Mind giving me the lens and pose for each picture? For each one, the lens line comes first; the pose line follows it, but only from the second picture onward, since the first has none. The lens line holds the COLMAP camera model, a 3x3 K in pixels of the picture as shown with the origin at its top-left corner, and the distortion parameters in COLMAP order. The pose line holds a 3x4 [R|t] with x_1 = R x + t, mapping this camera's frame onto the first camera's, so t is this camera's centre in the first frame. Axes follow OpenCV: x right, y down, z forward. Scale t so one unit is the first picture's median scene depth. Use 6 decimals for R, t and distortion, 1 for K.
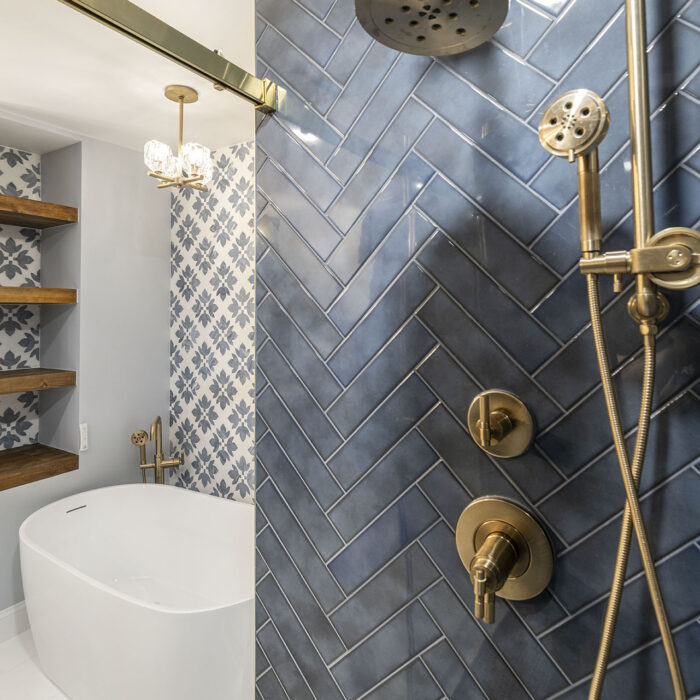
lens RADIAL K [[465.0, 0, 349.9], [0, 465.0, 297.1], [0, 0, 1]] dist [-0.005947, 0.002842]
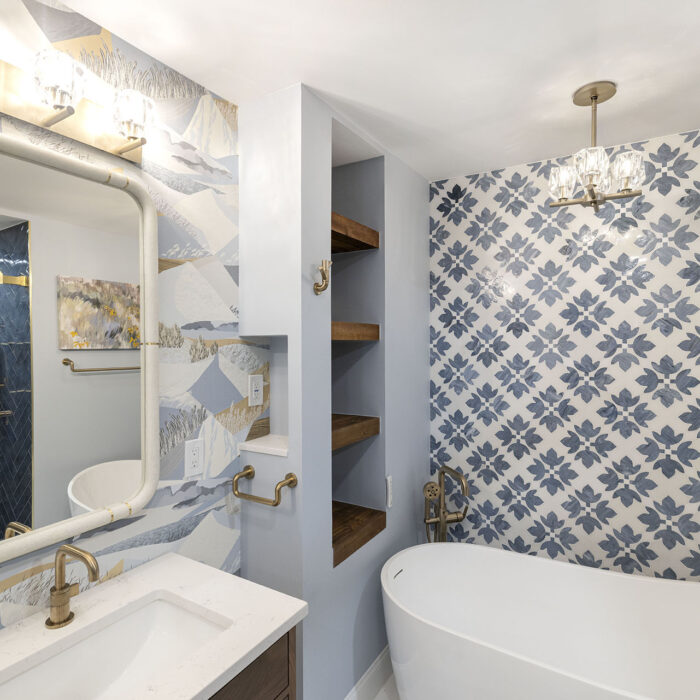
lens RADIAL K [[452.1, 0, 340.5], [0, 452.1, 336.7], [0, 0, 1]] dist [-0.006271, 0.003950]
pose [[0.999970, 0.001970, -0.007497, -0.610476], [-0.001839, 0.999846, 0.017435, -0.008650], [0.007530, -0.017421, 0.999820, 0.129450]]
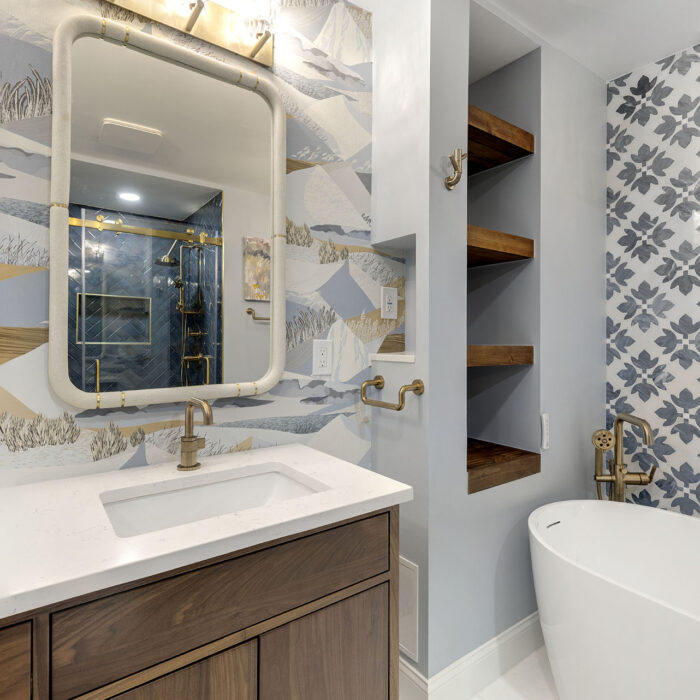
lens RADIAL K [[452.1, 0, 352.7], [0, 452.1, 329.5], [0, 0, 1]] dist [-0.006271, 0.003950]
pose [[0.927952, 0.006734, -0.372639, -0.546279], [-0.001682, 0.999902, 0.013881, 0.113809], [0.372696, -0.012254, 0.927872, 0.174302]]
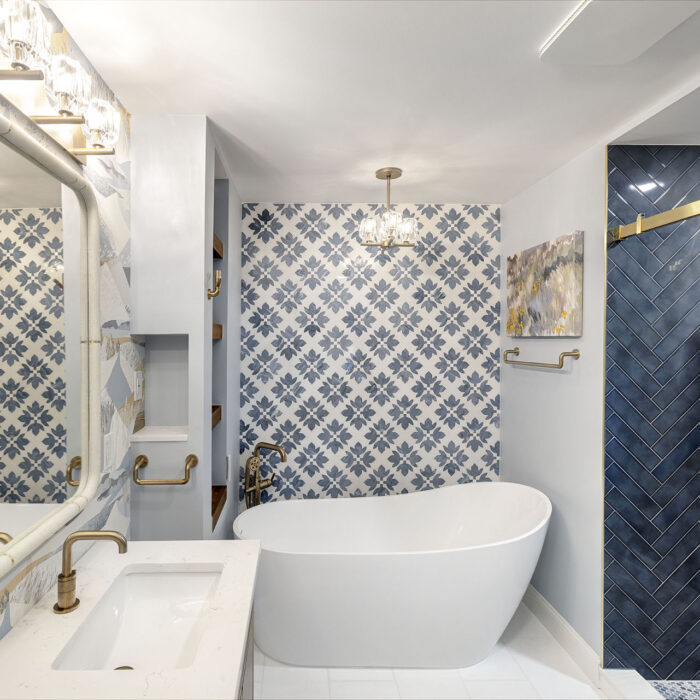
lens RADIAL K [[452.1, 0, 297.6], [0, 452.1, 346.6], [0, 0, 1]] dist [-0.006271, 0.003950]
pose [[0.841879, -0.003531, 0.539654, -0.916782], [-0.019940, 0.999092, 0.037644, -0.009543], [-0.539297, -0.042452, 0.841045, 0.070433]]
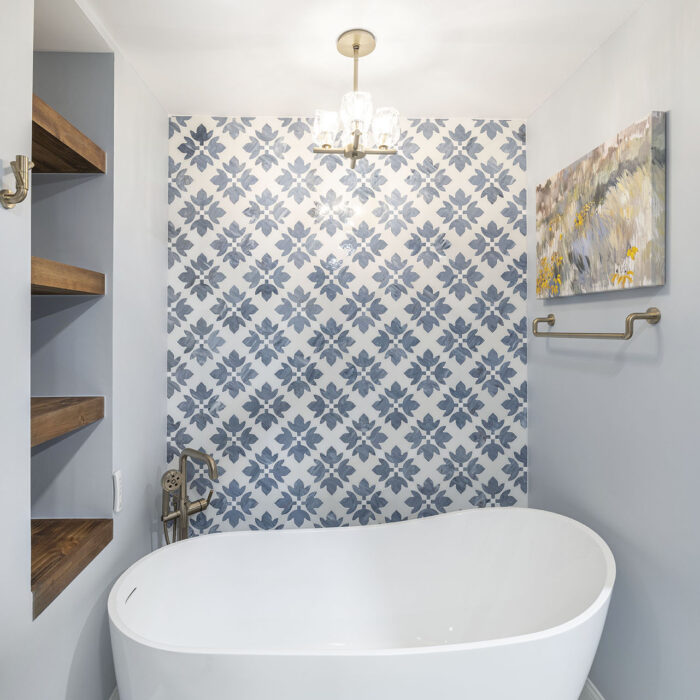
lens RADIAL K [[452.1, 0, 329.9], [0, 452.1, 325.3], [0, 0, 1]] dist [-0.006271, 0.003950]
pose [[0.838883, 0.008007, 0.544253, -0.623473], [-0.020810, 0.999633, 0.017370, 0.035971], [-0.543914, -0.025897, 0.838741, 0.255429]]
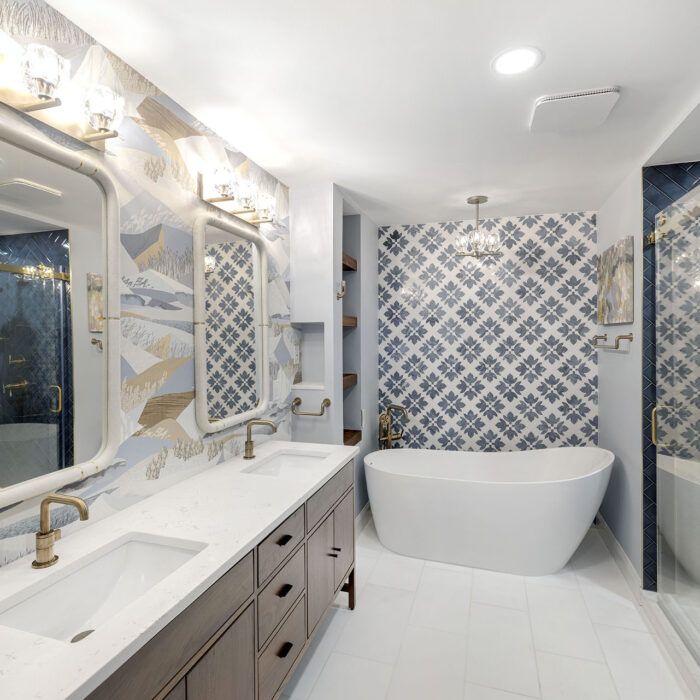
lens RADIAL K [[452.1, 0, 342.8], [0, 452.1, 334.7], [0, 0, 1]] dist [-0.006271, 0.003950]
pose [[0.969210, 0.004568, 0.246195, -0.913448], [-0.010395, 0.999696, 0.022372, 0.005202], [-0.246018, -0.024242, 0.968962, -0.336414]]
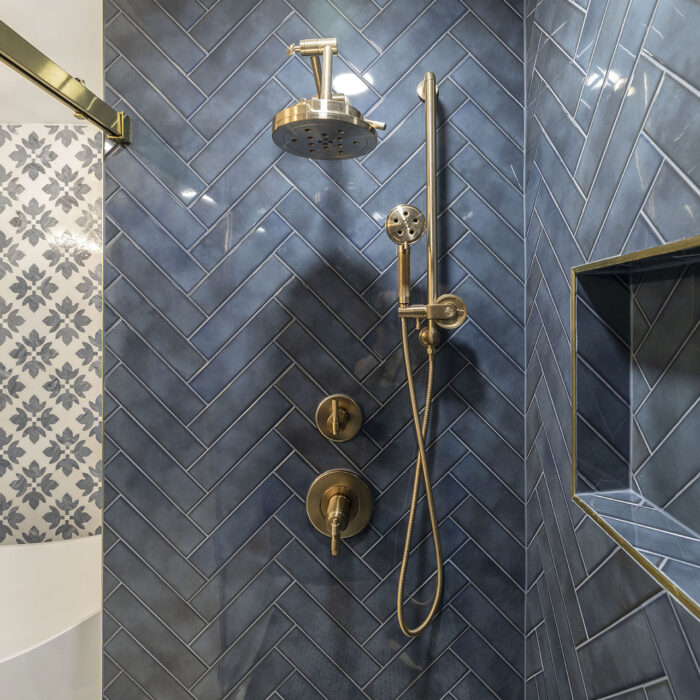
lens RADIAL K [[459.3, 0, 372.8], [0, 459.3, 313.4], [0, 0, 1]] dist [-0.010062, 0.009842]
pose [[0.843044, 0.005466, 0.537816, -0.105210], [-0.021955, 0.999465, 0.024257, -0.025119], [-0.537396, -0.032258, 0.842713, -0.068235]]
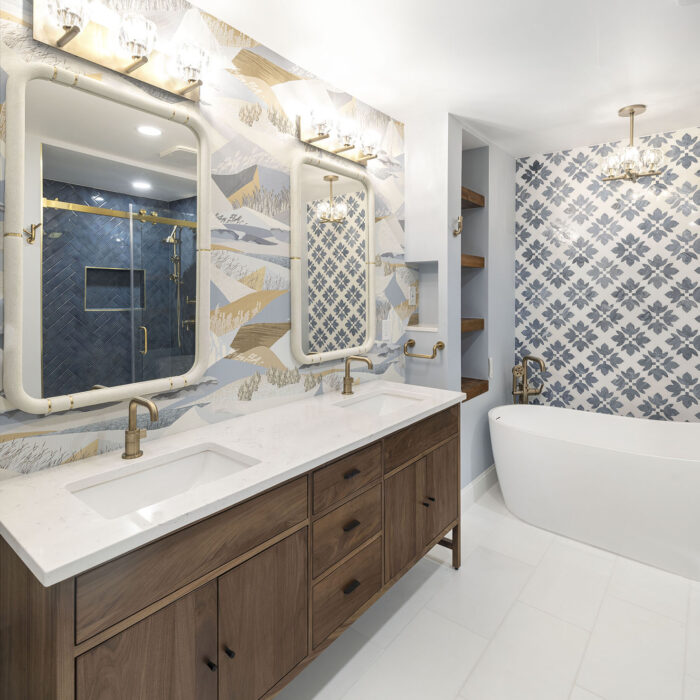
lens RADIAL K [[452.1, 0, 342.0], [0, 452.1, 286.4], [0, 0, 1]] dist [-0.006271, 0.003950]
pose [[0.992615, 0.008569, -0.121004, -0.780166], [-0.005995, 0.999748, 0.021624, 0.037766], [0.121159, -0.020739, 0.992416, -0.320370]]
